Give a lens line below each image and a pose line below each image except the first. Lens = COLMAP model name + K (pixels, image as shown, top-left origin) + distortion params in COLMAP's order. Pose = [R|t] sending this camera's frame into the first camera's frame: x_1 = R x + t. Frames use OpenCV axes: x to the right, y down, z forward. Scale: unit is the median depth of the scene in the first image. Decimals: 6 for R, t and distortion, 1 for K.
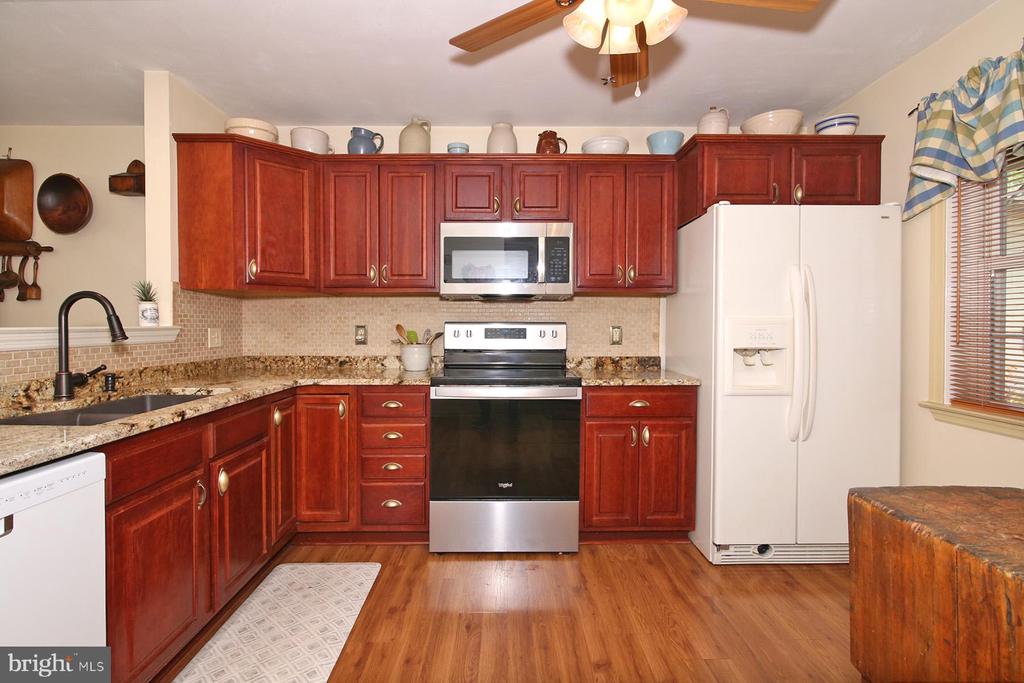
lens RADIAL K [[486.9, 0, 513.8], [0, 486.9, 334.9], [0, 0, 1]] dist [-0.006098, -0.000620]
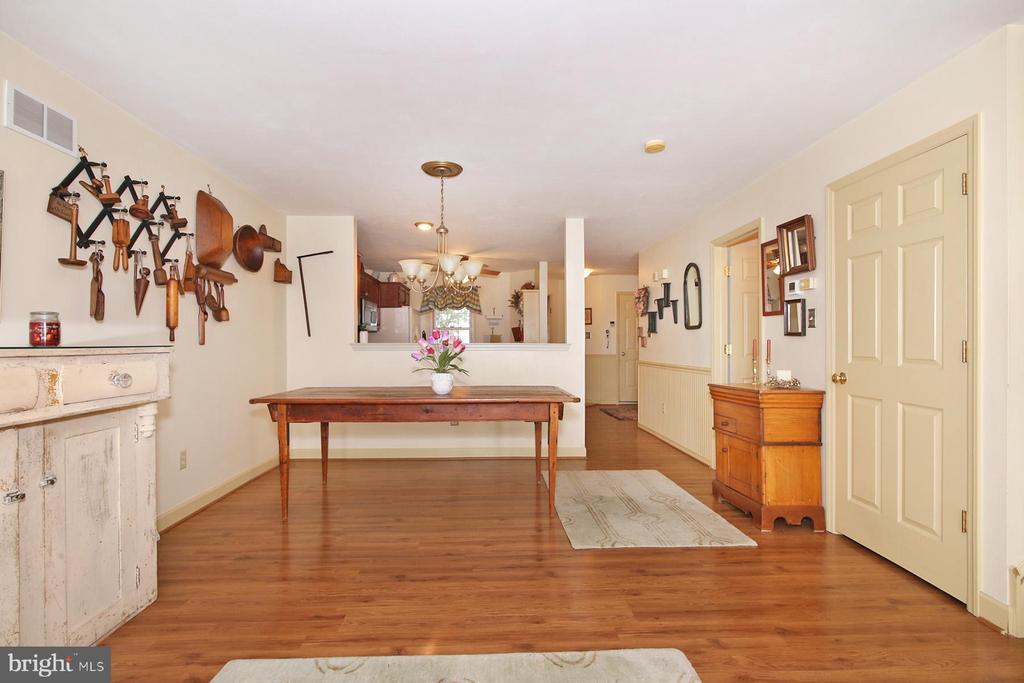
lens RADIAL K [[486.9, 0, 522.3], [0, 486.9, 344.0], [0, 0, 1]] dist [-0.006098, -0.000620]
pose [[-0.078063, 0.000211, 0.996948, -2.807564], [0.024347, 0.999702, 0.001695, 0.004249], [-0.996651, 0.024405, -0.078044, 0.452964]]
